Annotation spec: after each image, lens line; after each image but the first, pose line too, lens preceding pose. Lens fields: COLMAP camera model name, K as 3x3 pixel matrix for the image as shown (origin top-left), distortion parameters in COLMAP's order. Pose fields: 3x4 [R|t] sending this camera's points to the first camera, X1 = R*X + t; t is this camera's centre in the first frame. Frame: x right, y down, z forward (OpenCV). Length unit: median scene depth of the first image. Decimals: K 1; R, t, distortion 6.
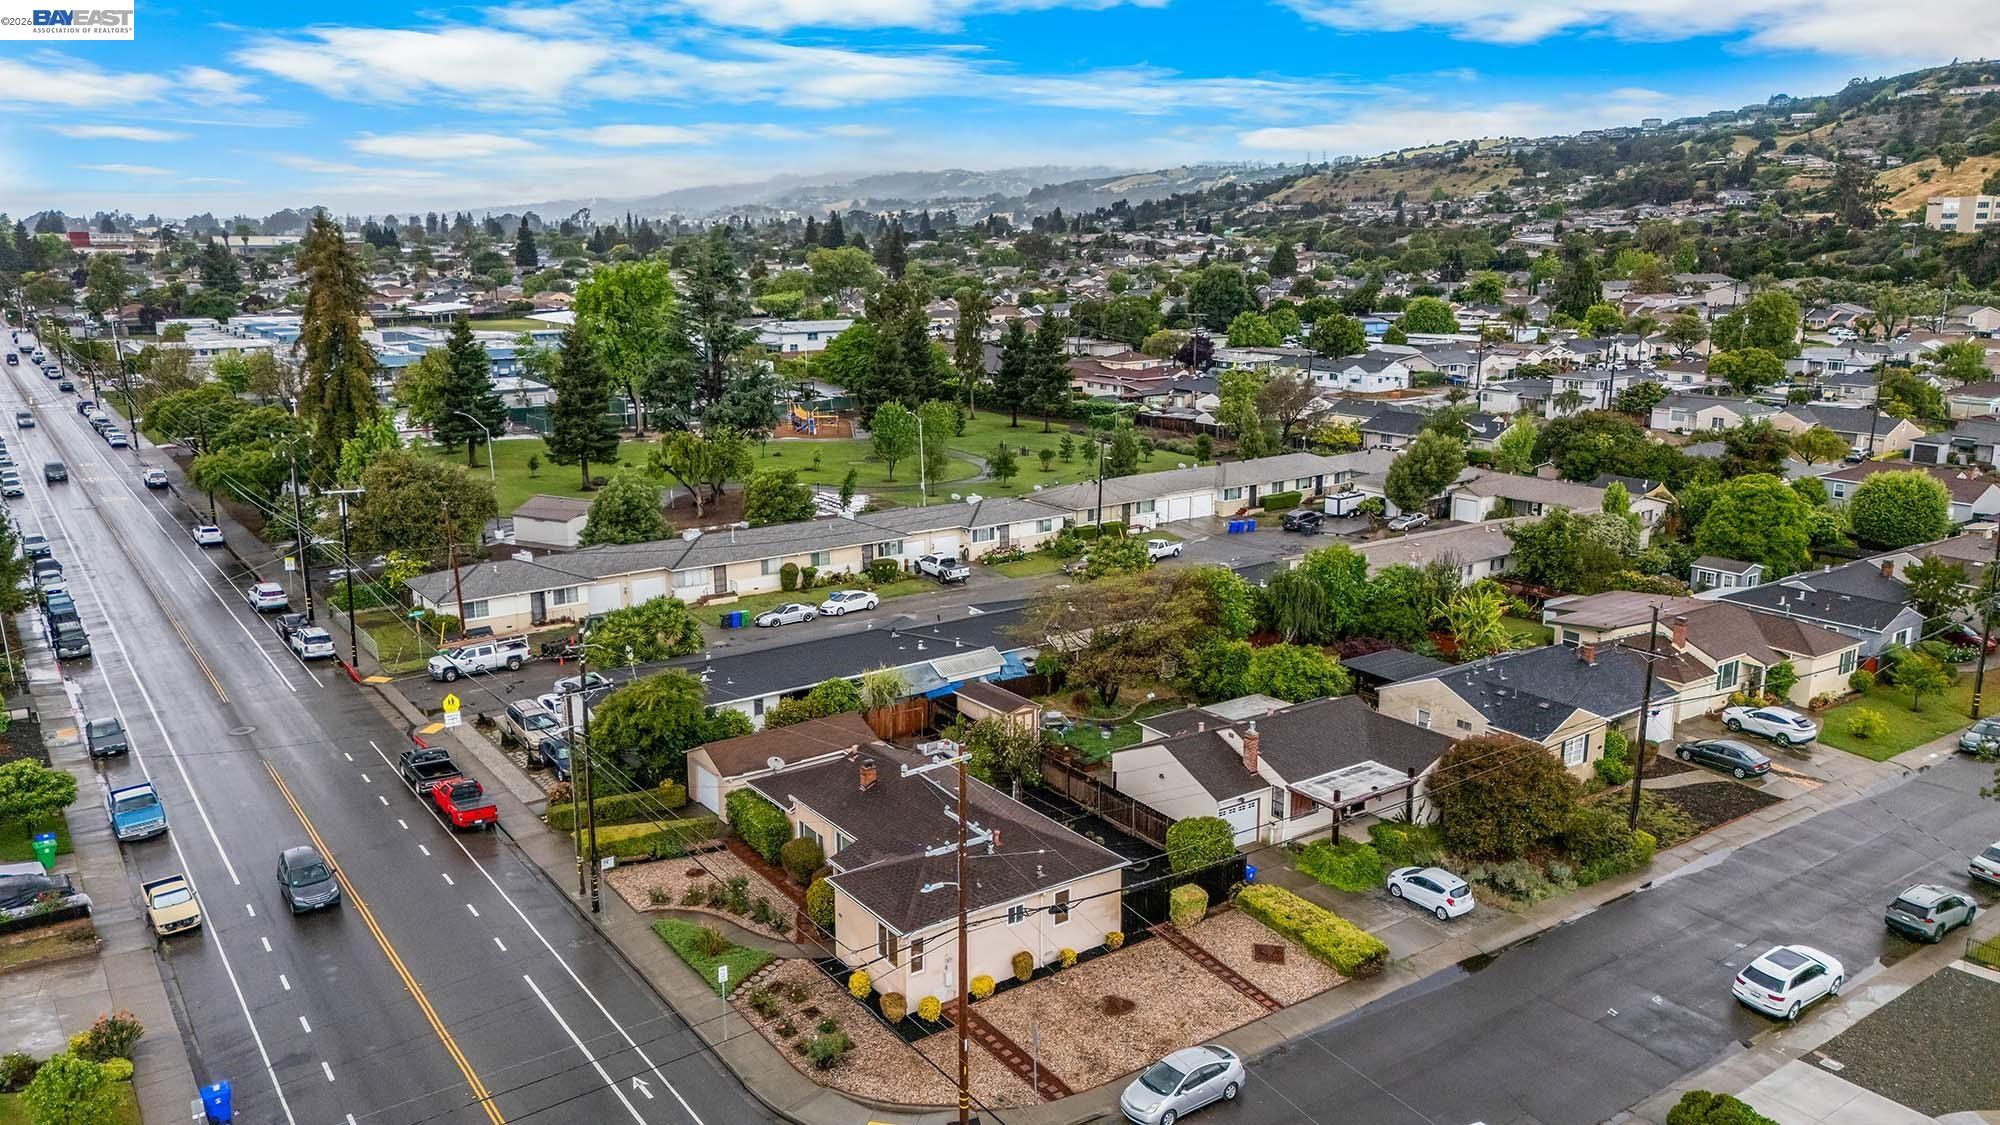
lens RADIAL K [[1463.0, 0, 1001.3], [0, 1463.0, 556.4], [0, 0, 1]] dist [0.088555, -0.088458]
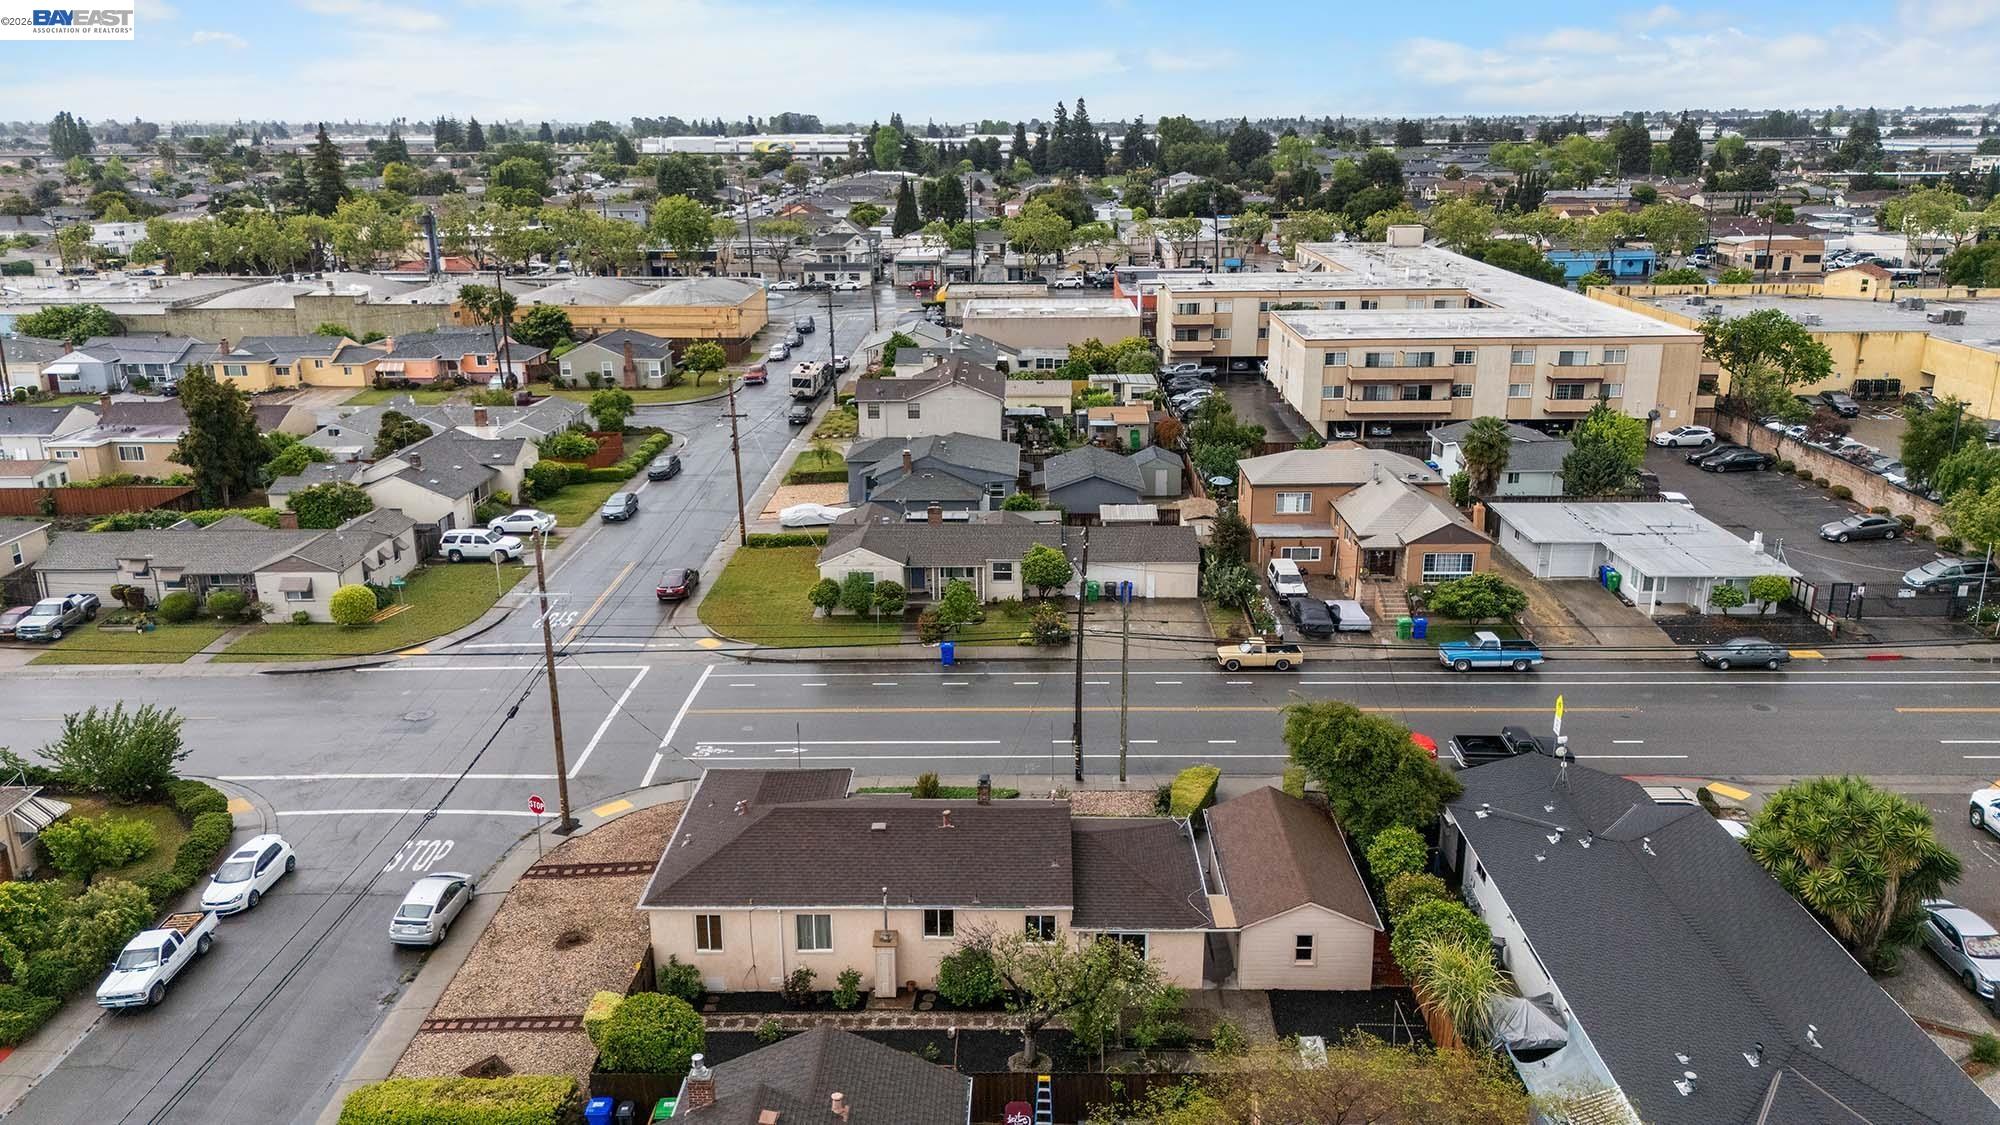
lens RADIAL K [[1463.0, 0, 1001.3], [0, 1463.0, 556.4], [0, 0, 1]] dist [0.088555, -0.088458]
pose [[-0.593989, 0.238974, -0.768159, 0.229860], [-0.167641, 0.897128, 0.408726, -0.140709], [0.786812, 0.371554, -0.492823, 0.618650]]
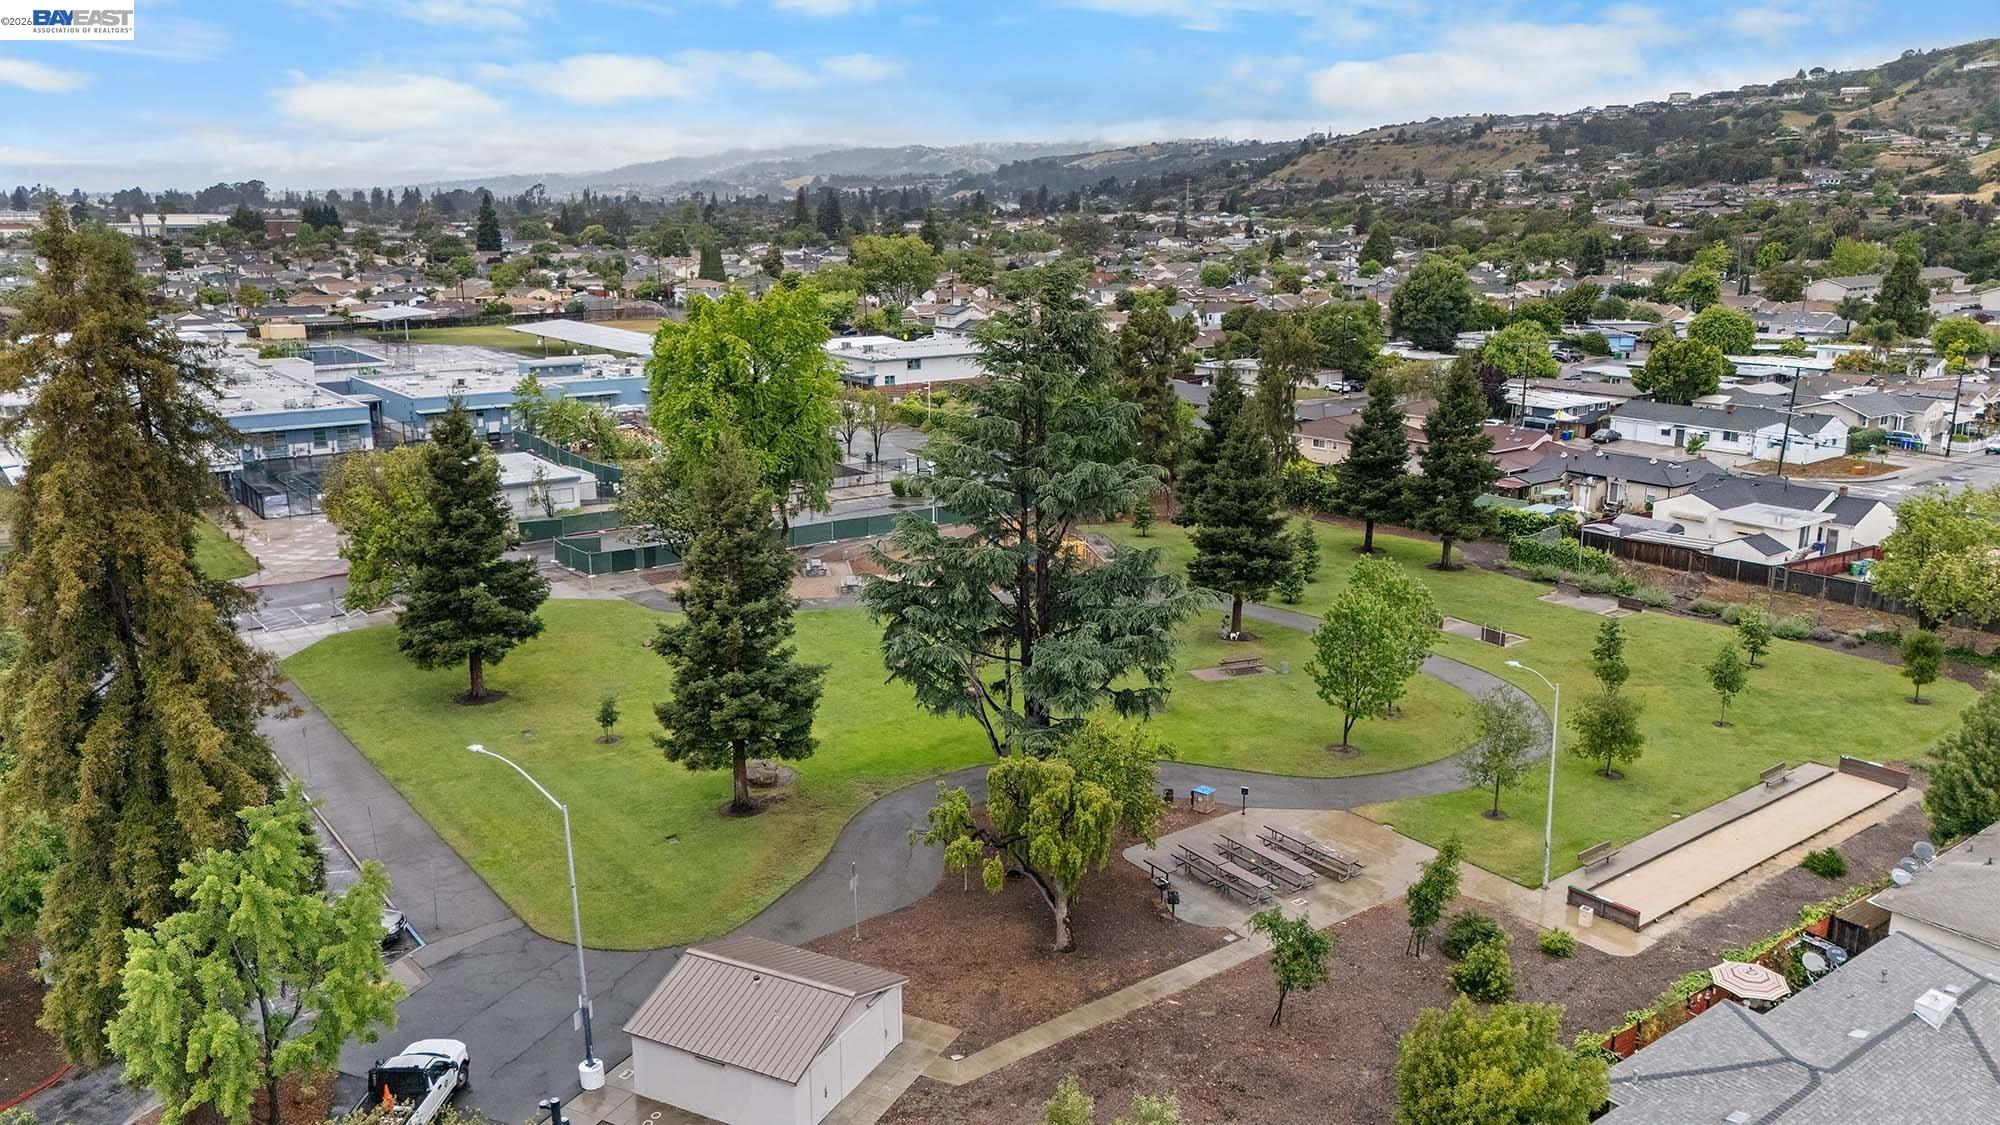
lens RADIAL K [[1463.0, 0, 1001.3], [0, 1463.0, 556.4], [0, 0, 1]] dist [0.088555, -0.088458]
pose [[0.999557, -0.004193, 0.029454, -0.232739], [0.003761, 0.999885, 0.014696, -0.141641], [-0.029512, -0.014579, 0.999458, 0.590164]]
